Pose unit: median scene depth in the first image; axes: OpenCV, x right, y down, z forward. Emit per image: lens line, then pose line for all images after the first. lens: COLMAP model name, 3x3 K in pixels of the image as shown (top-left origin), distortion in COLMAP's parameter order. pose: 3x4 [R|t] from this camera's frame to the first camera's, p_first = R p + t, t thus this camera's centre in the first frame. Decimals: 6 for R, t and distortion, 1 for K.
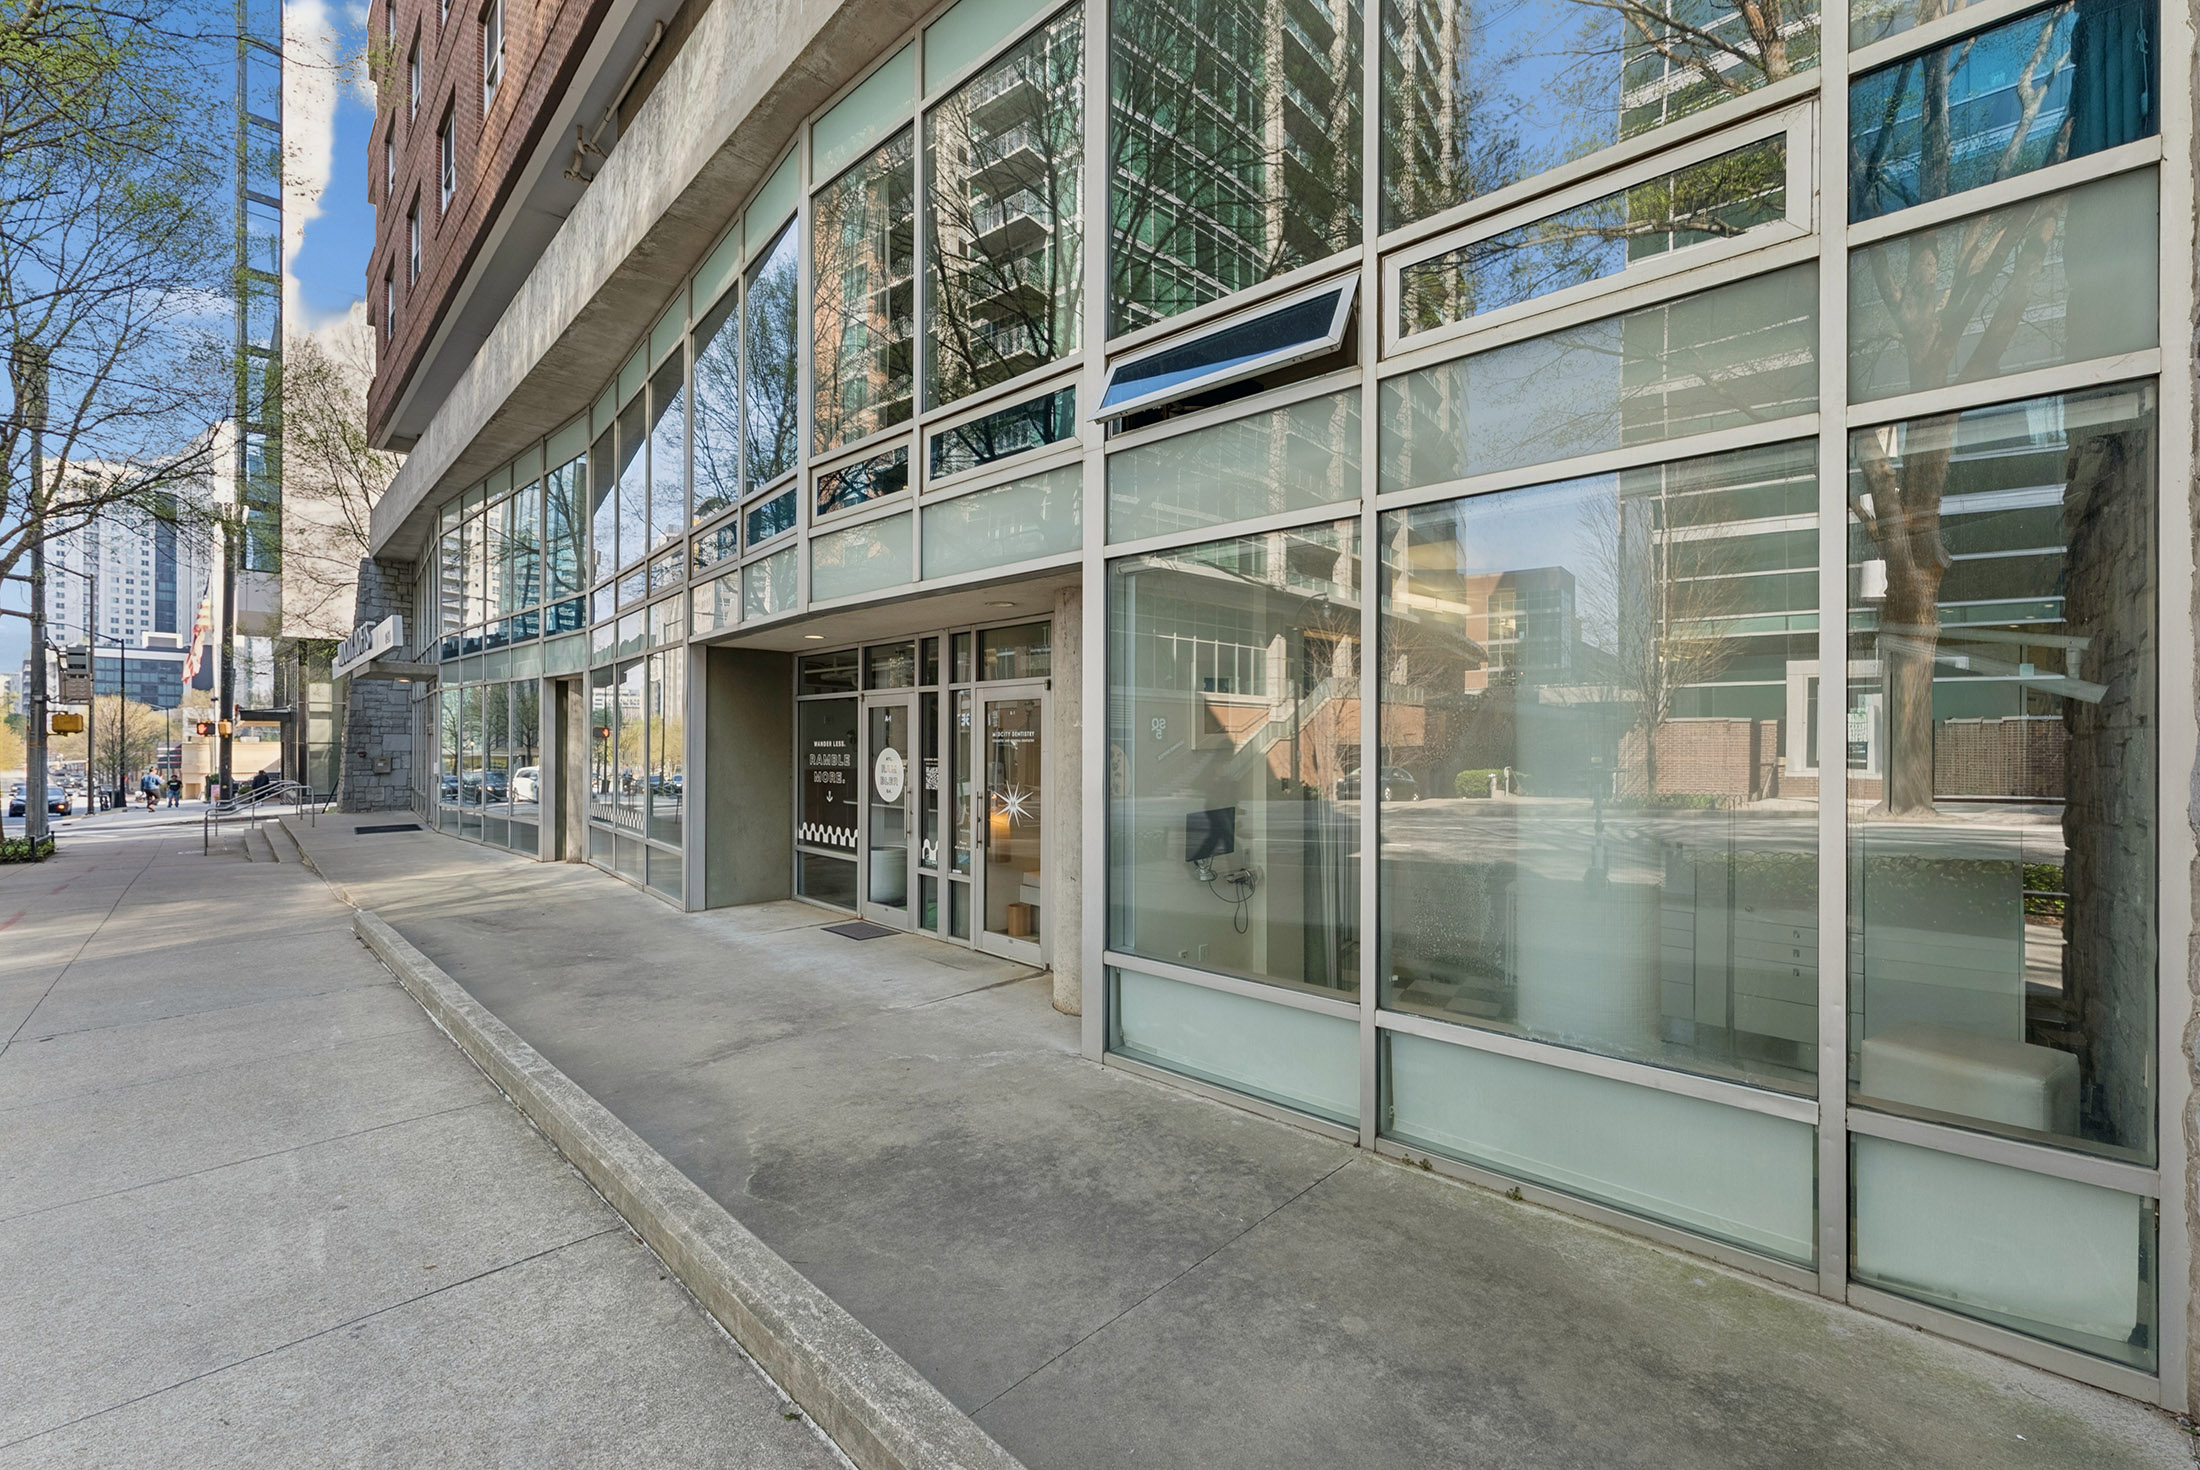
lens RADIAL K [[903.3, 0, 1092.4], [0, 903.3, 739.1], [0, 0, 1]] dist [0.000316, -0.000615]
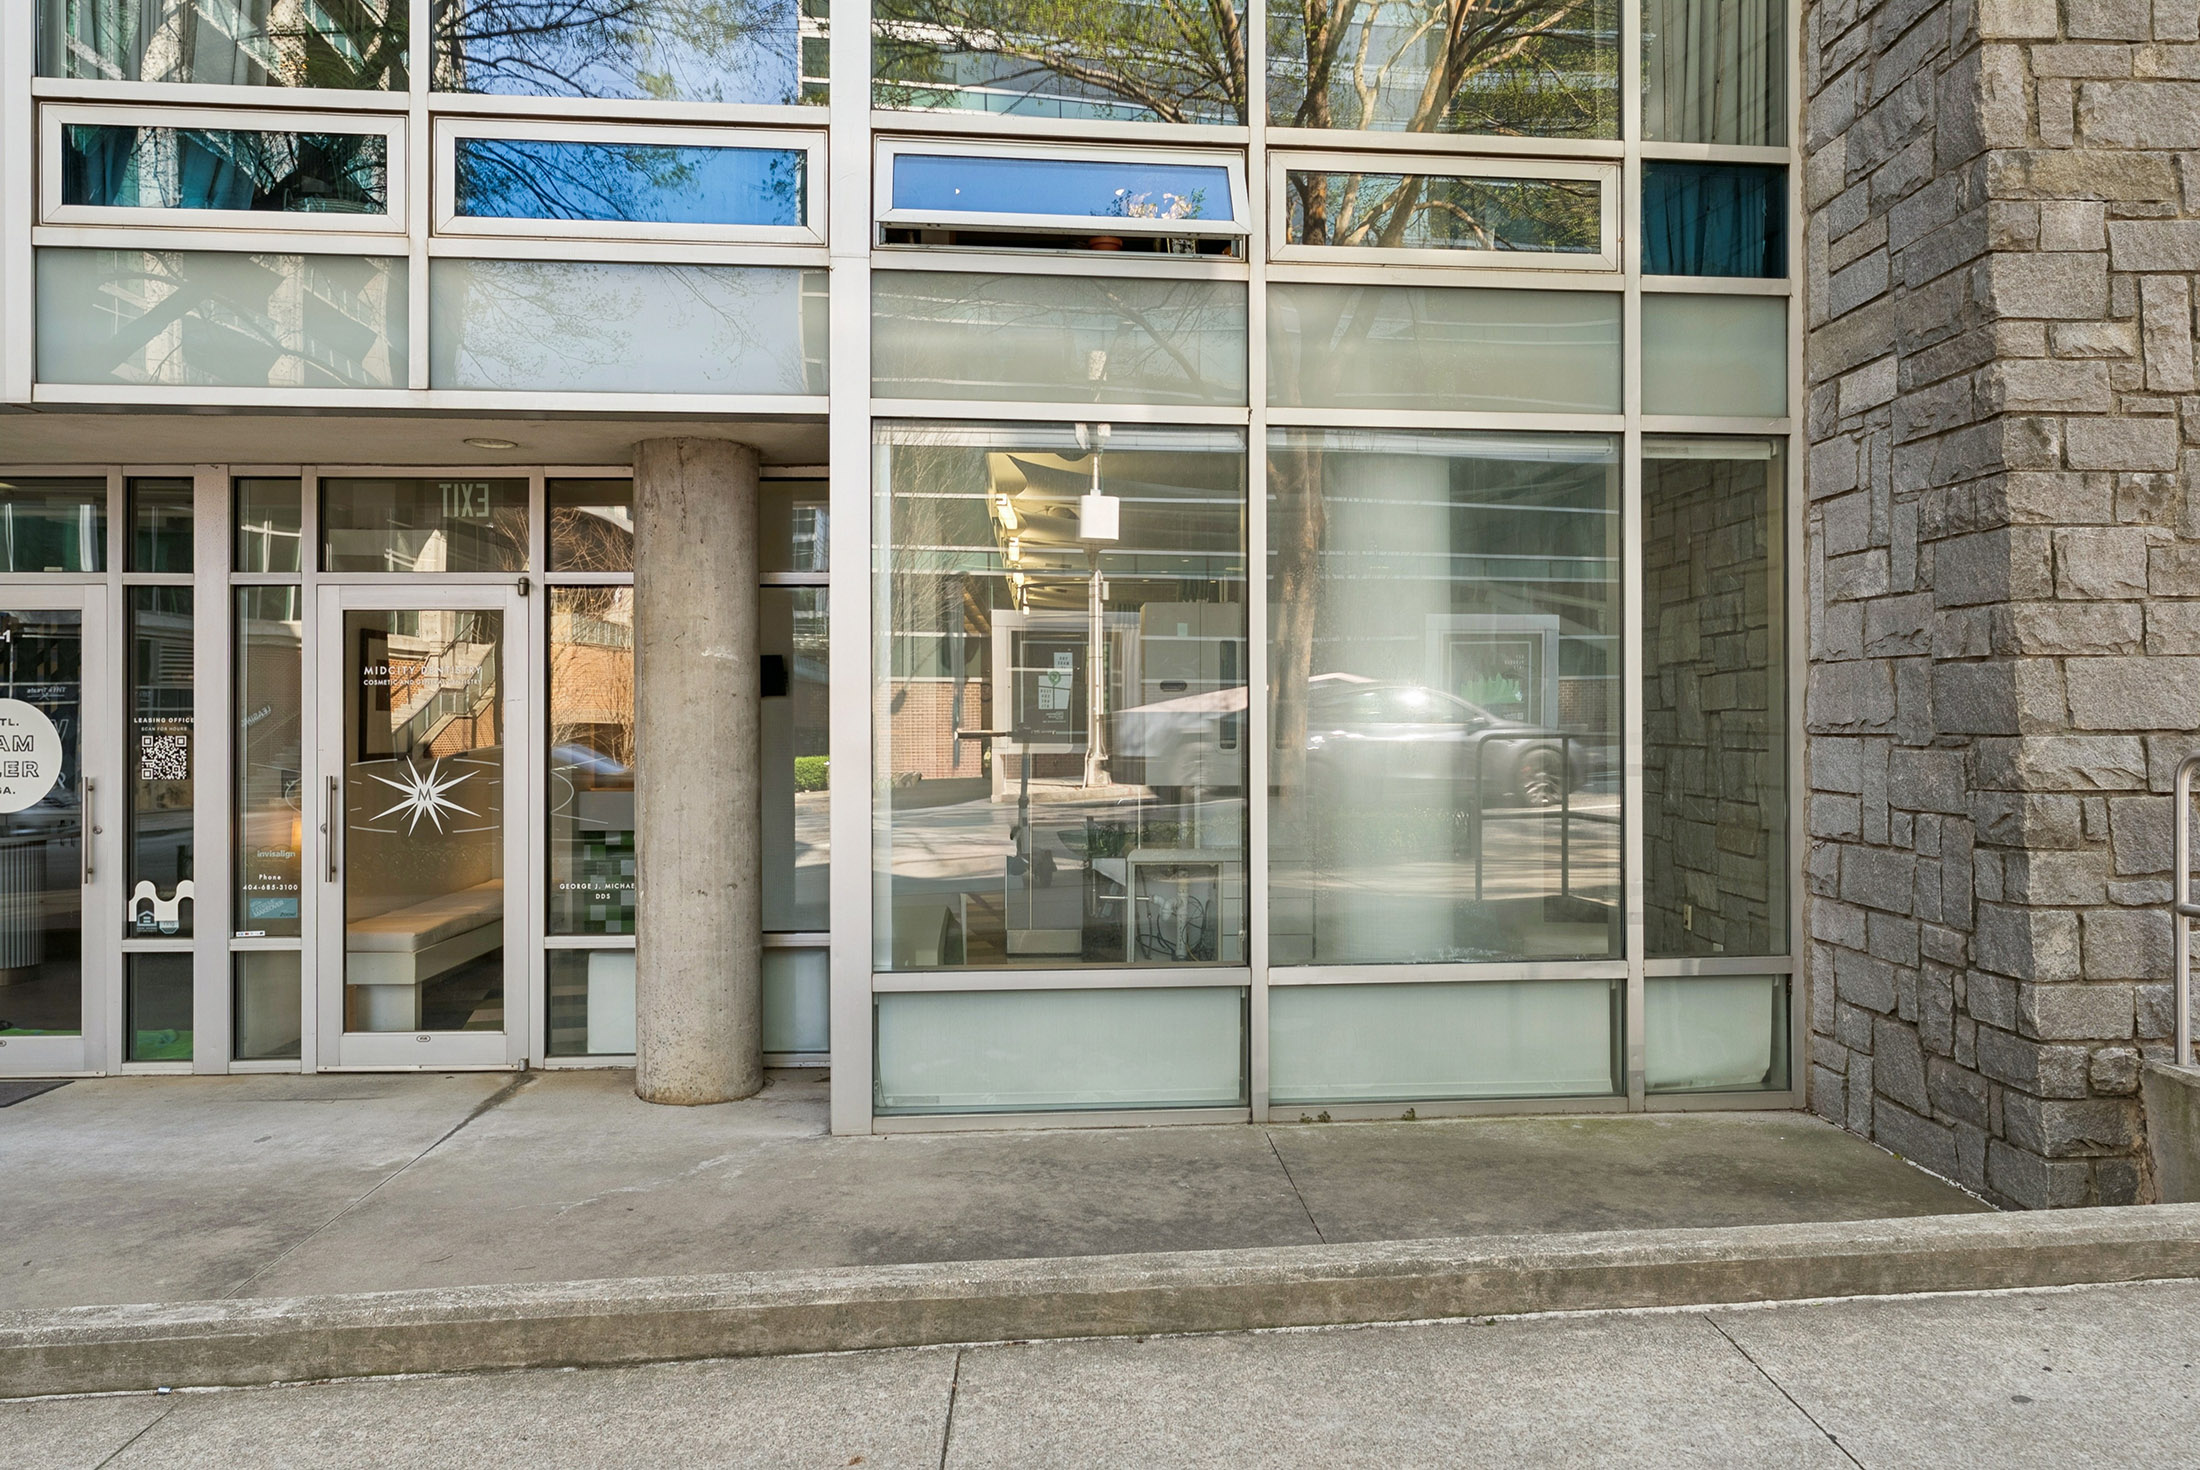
lens RADIAL K [[1491.2, 0, 1120.1], [0, 1491.2, 703.1], [0, 0, 1]] dist [-0.000308, 0.003665]
pose [[0.663290, 0.002274, 0.748359, -0.801936], [0.002195, 0.999985, -0.004983, 0.033323], [-0.748359, 0.004948, 0.663275, 0.094167]]
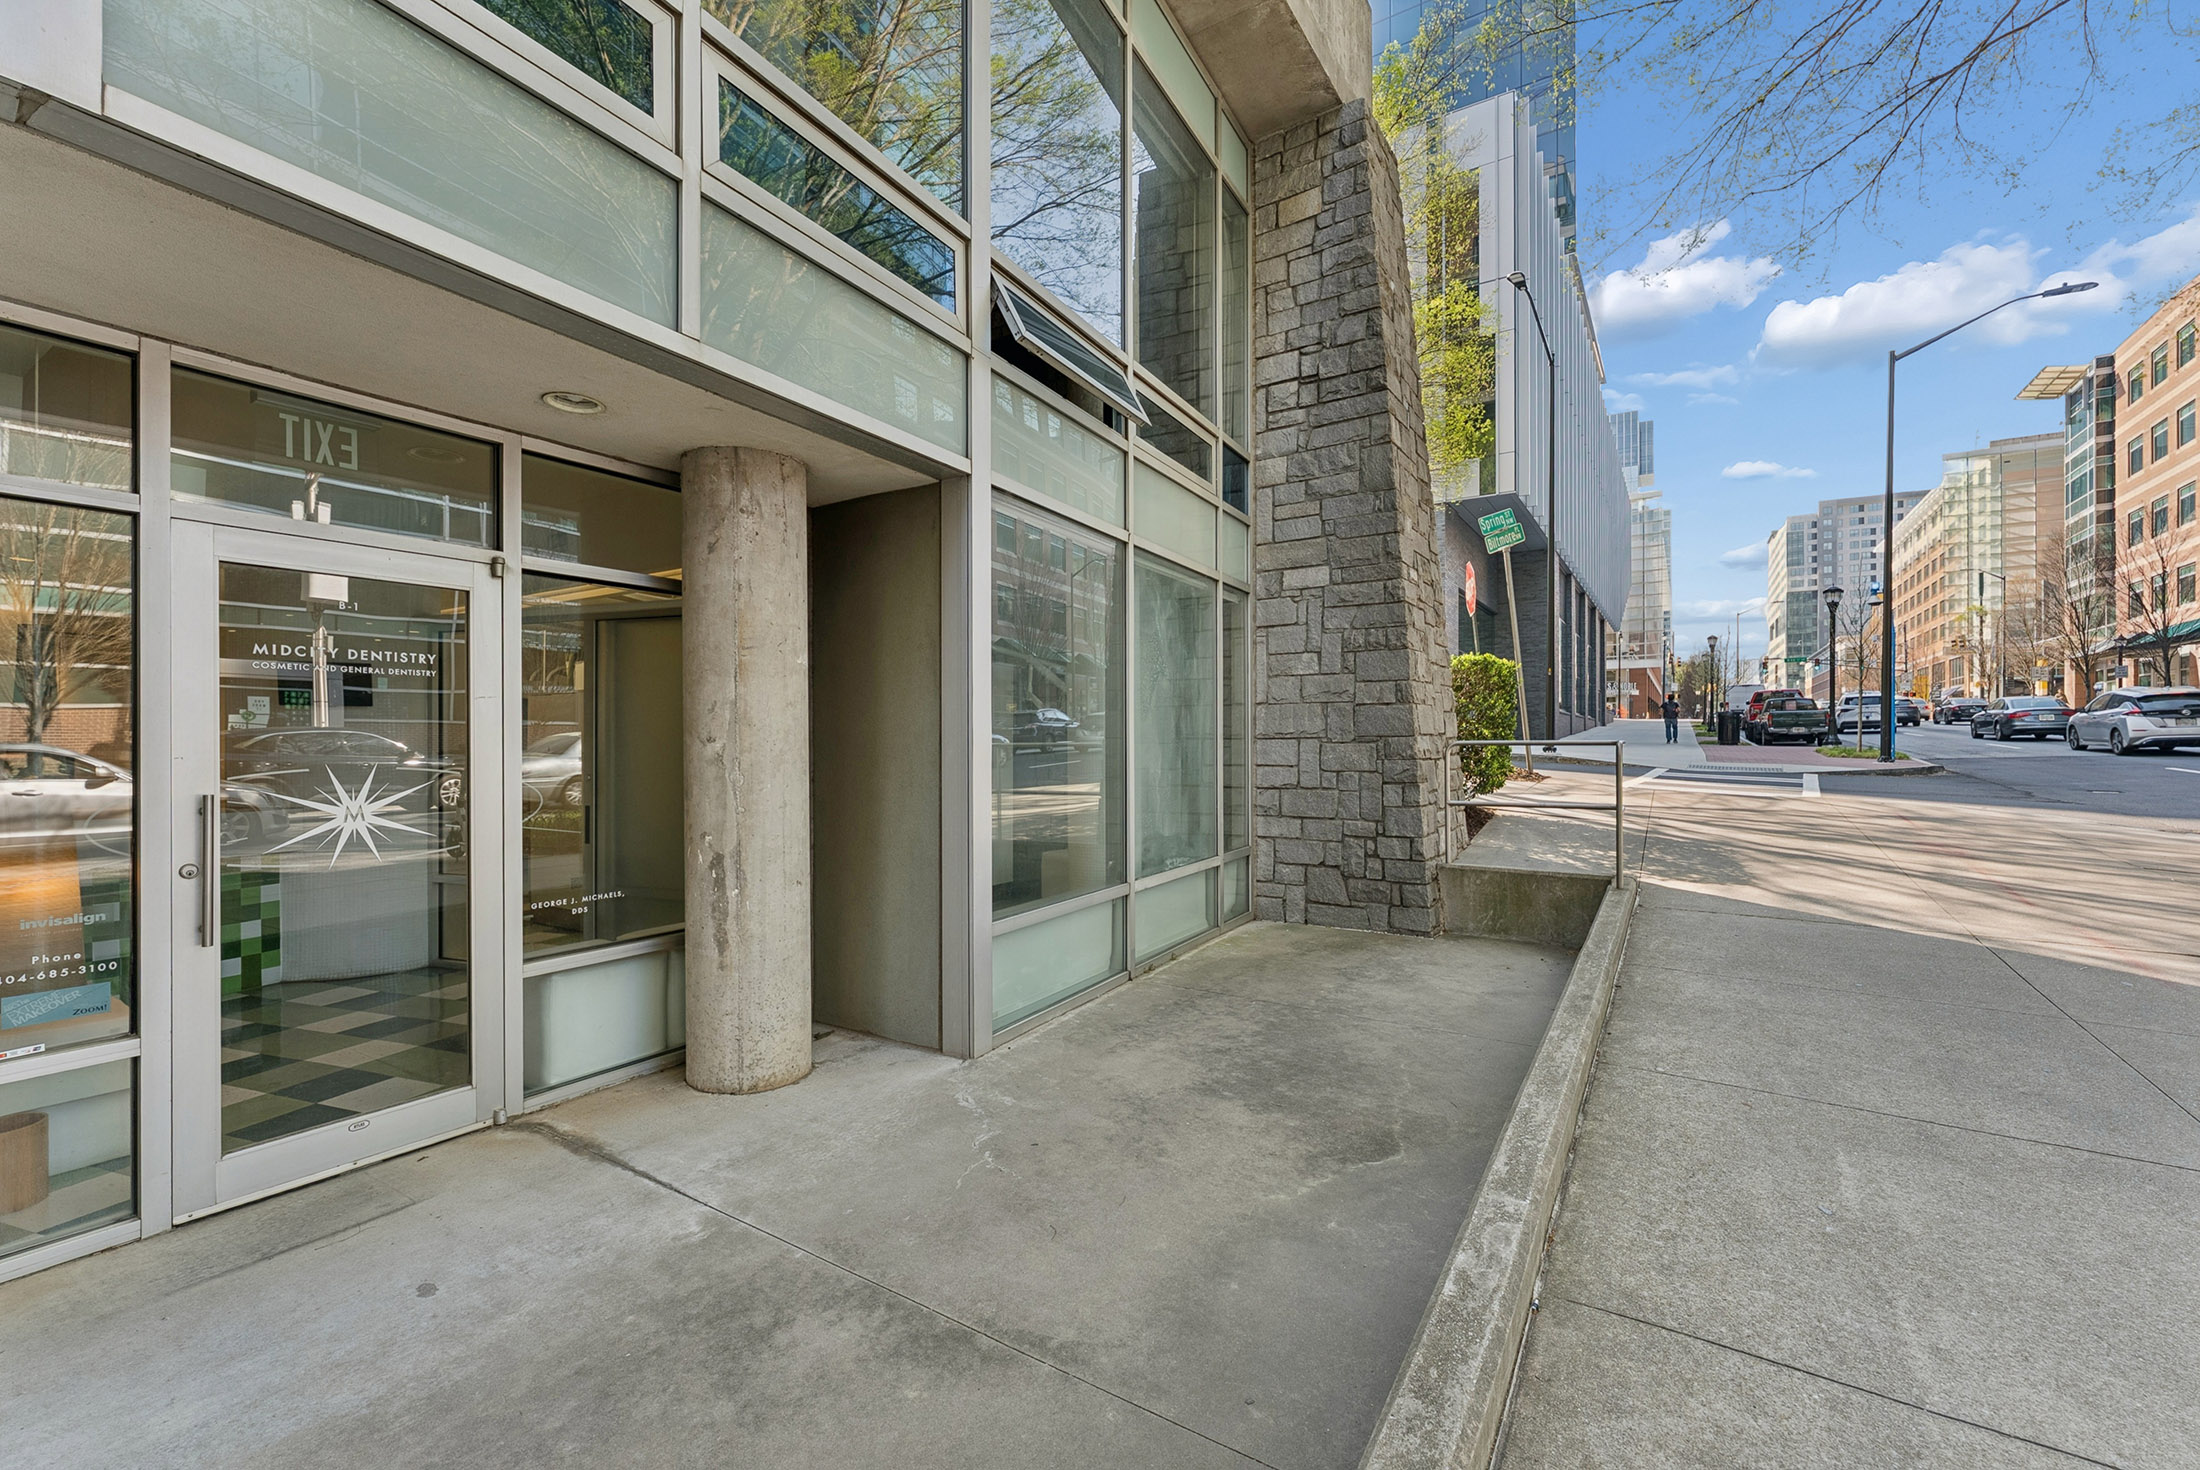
lens RADIAL K [[903.3, 0, 1119.8], [0, 903.3, 740.4], [0, 0, 1]] dist [0.000316, -0.000615]
pose [[-0.235923, -0.000117, 0.971772, -0.974414], [0.001571, 0.999999, 0.000502, 0.059067], [-0.971770, 0.001645, -0.235923, 1.197454]]
